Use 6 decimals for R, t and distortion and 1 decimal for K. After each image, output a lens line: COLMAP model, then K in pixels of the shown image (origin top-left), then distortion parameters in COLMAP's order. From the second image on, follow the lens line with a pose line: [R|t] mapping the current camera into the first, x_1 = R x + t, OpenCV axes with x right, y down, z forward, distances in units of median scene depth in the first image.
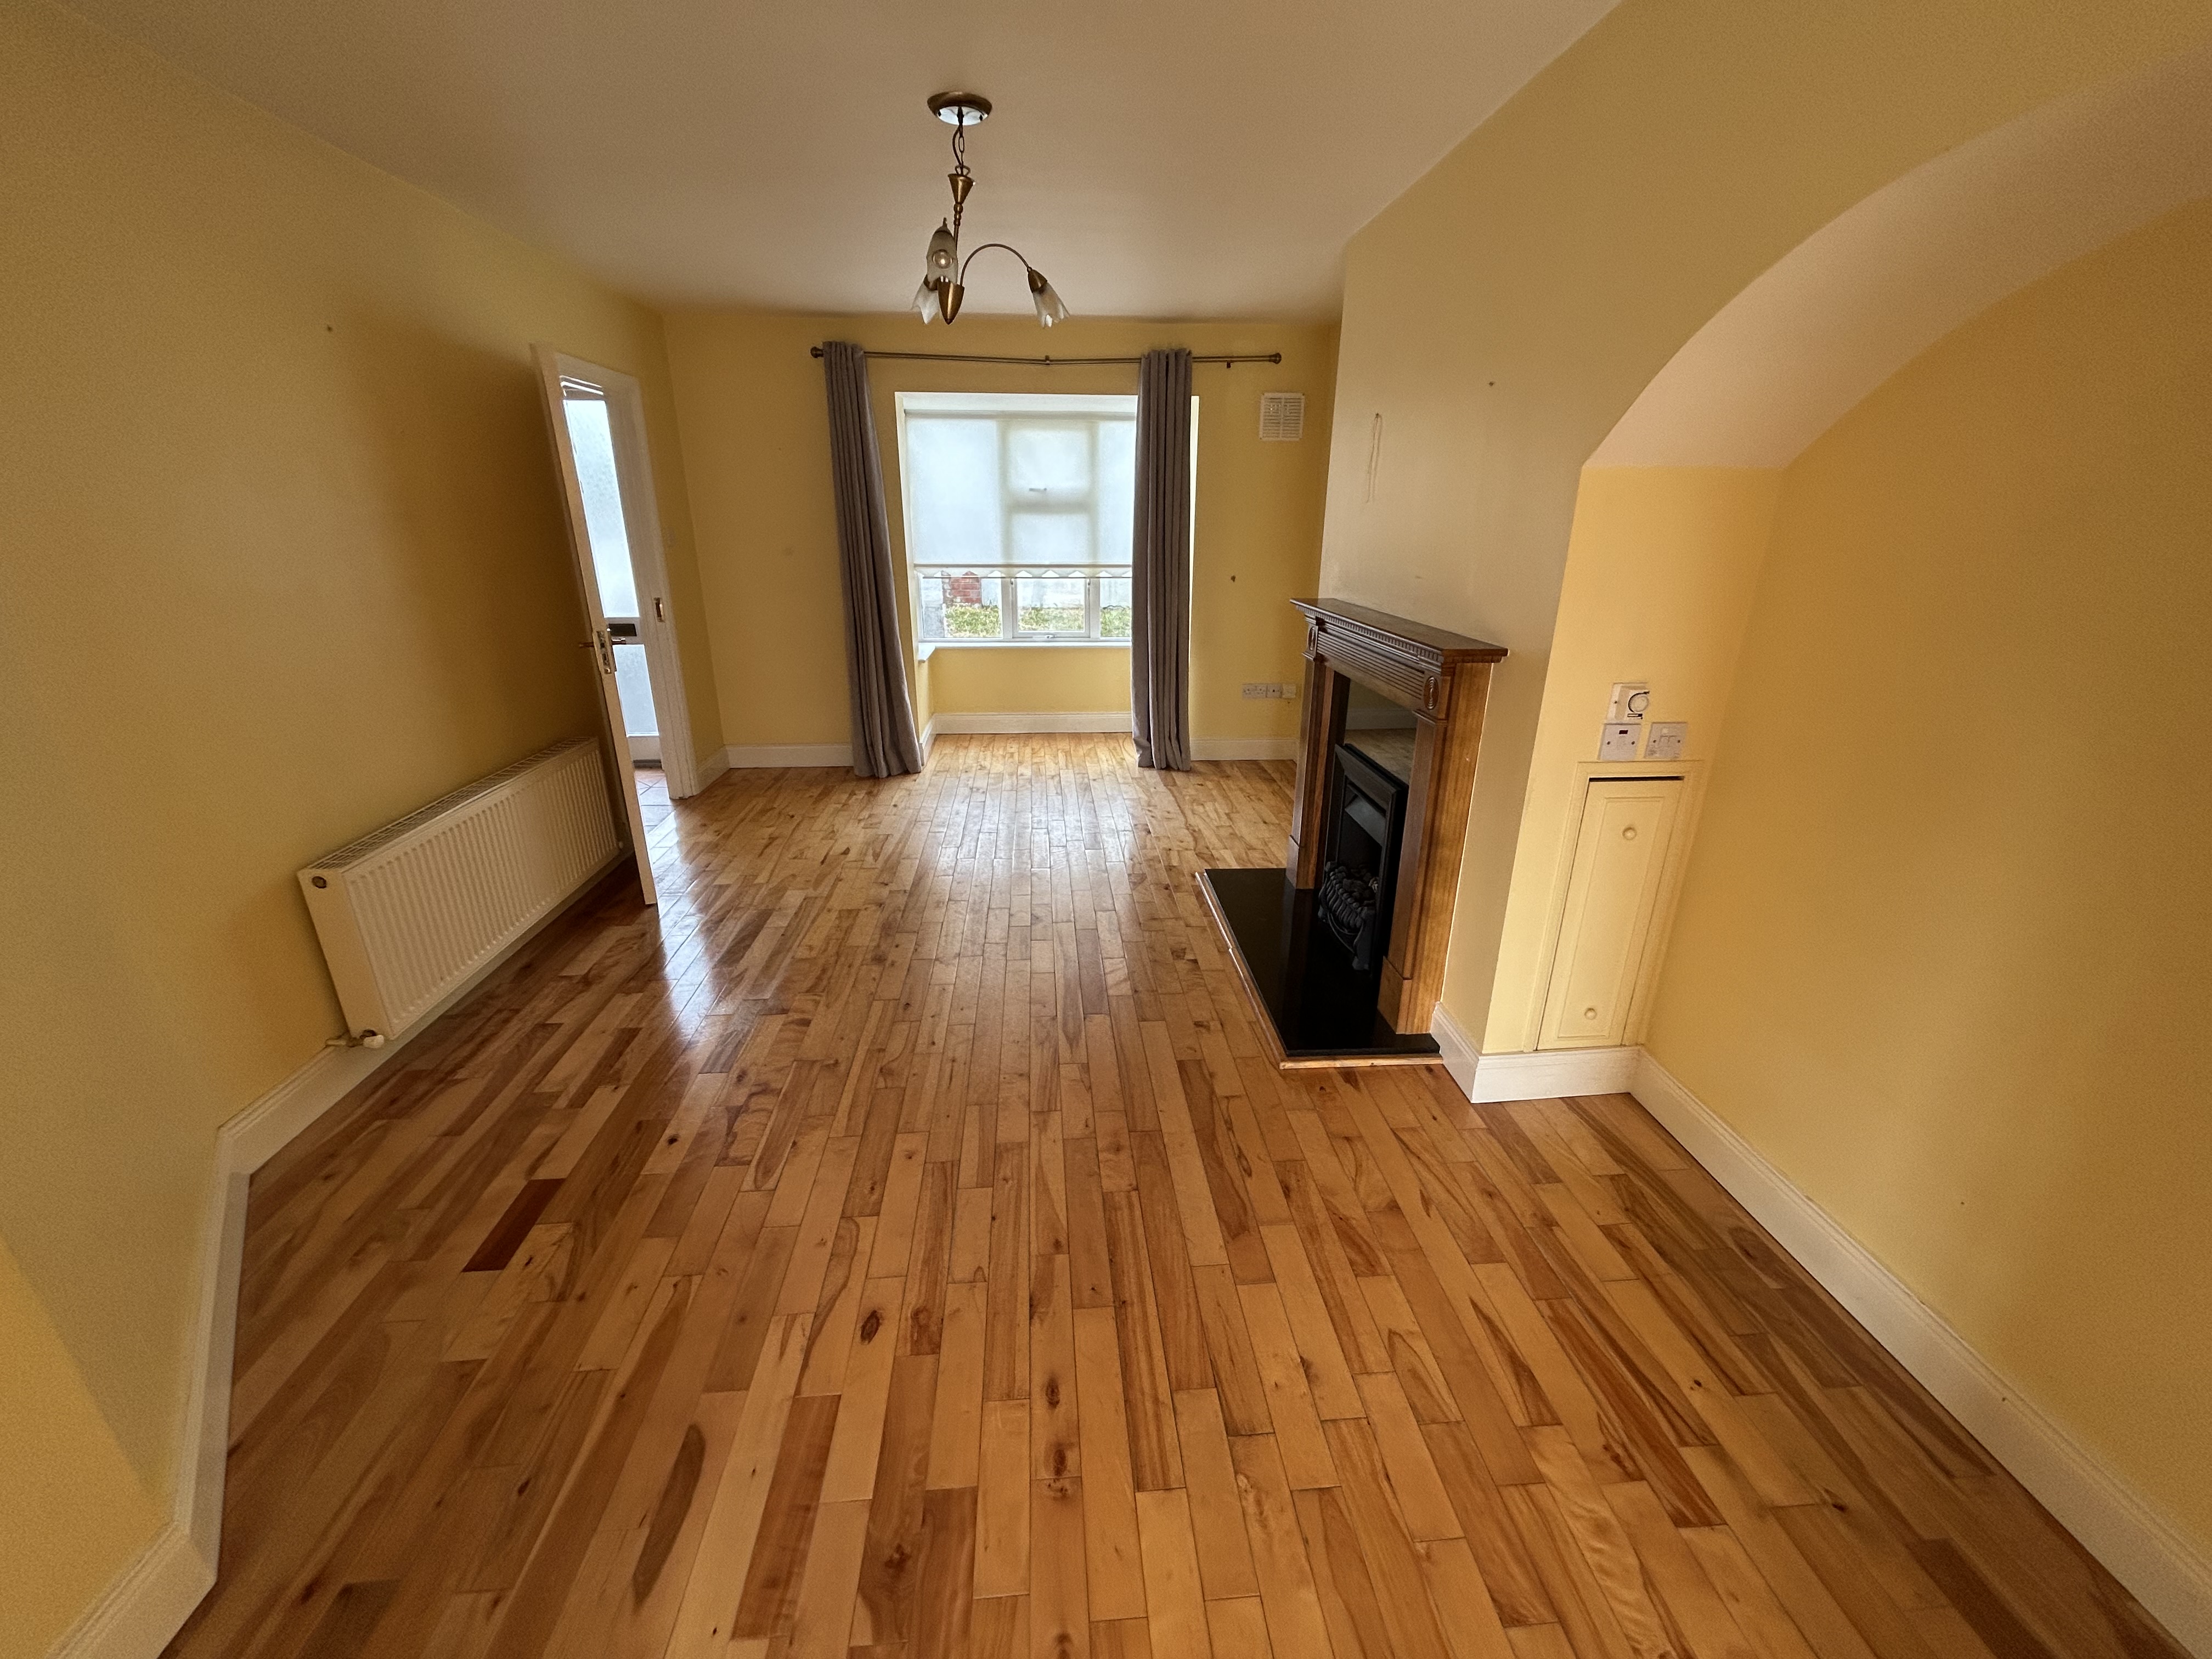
lens RADIAL K [[887.9, 0, 1108.0], [0, 887.9, 830.3], [0, 0, 1]] dist [-0.002796, 0.002660]
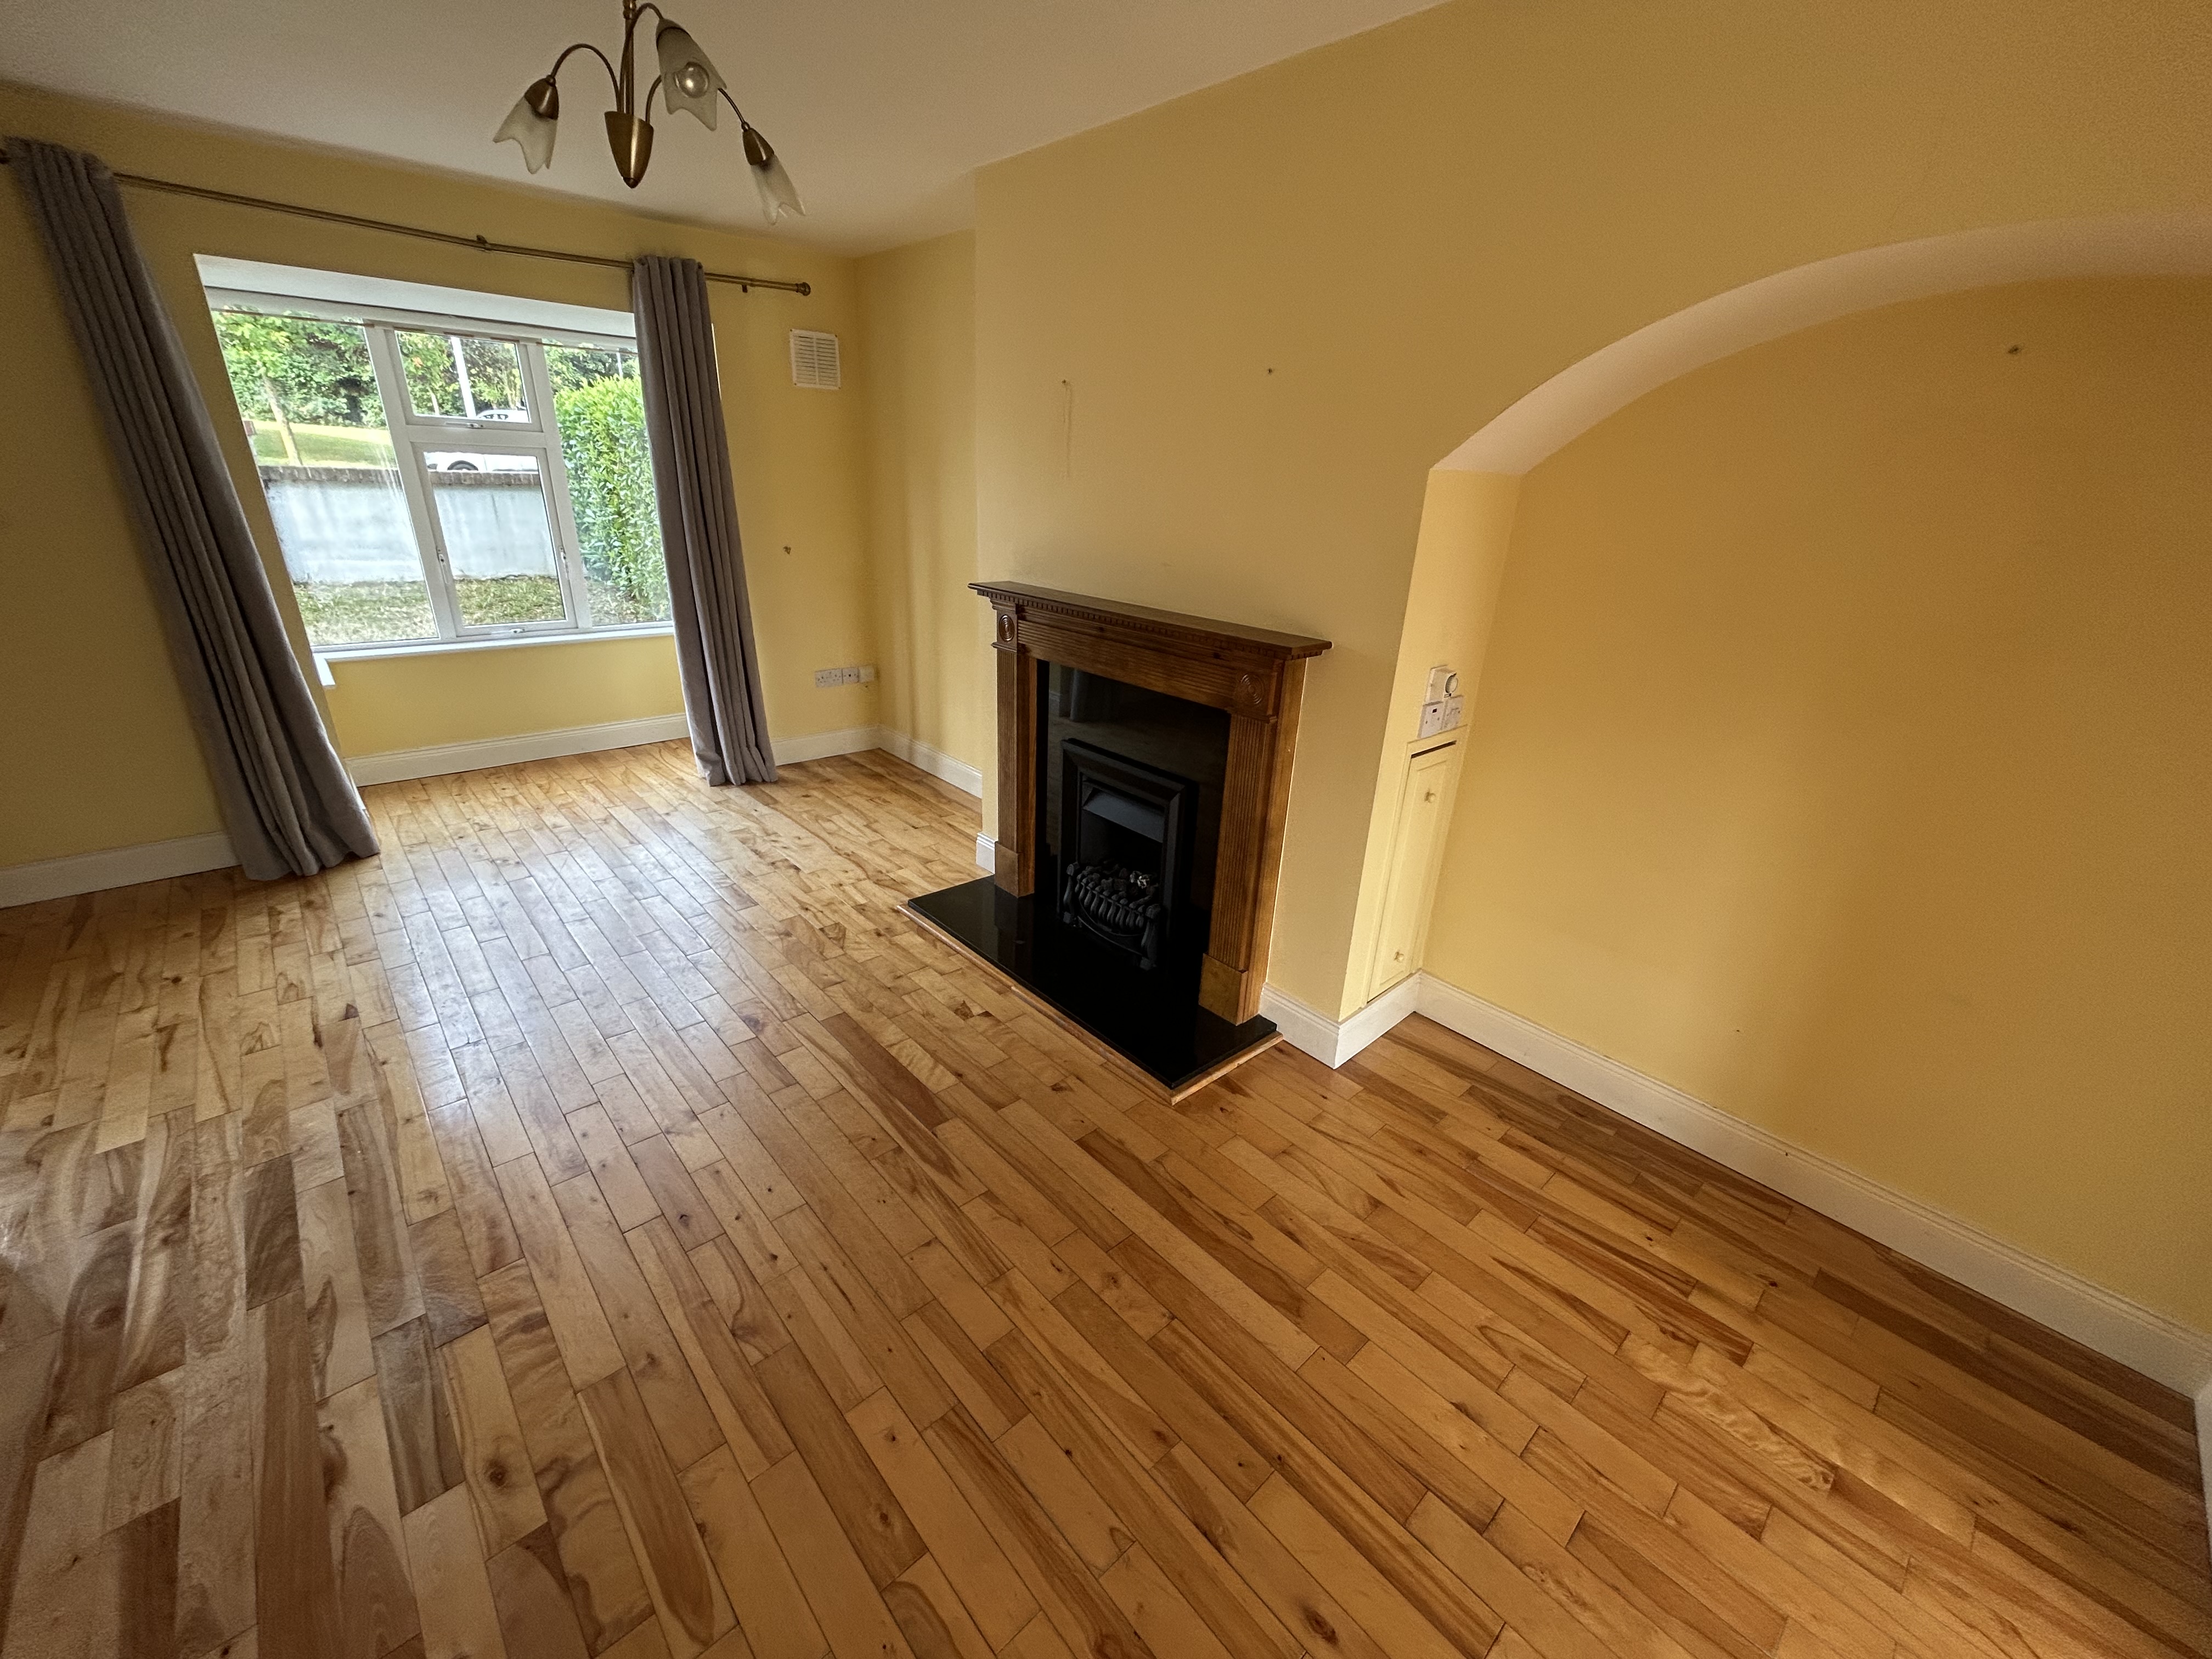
lens RADIAL K [[887.9, 0, 1108.0], [0, 887.9, 830.3], [0, 0, 1]] dist [-0.002796, 0.002660]
pose [[0.790596, -0.206304, 0.576539, -0.328542], [0.173751, 0.978418, 0.111848, -0.127007], [-0.587171, 0.011748, 0.809378, 0.271303]]
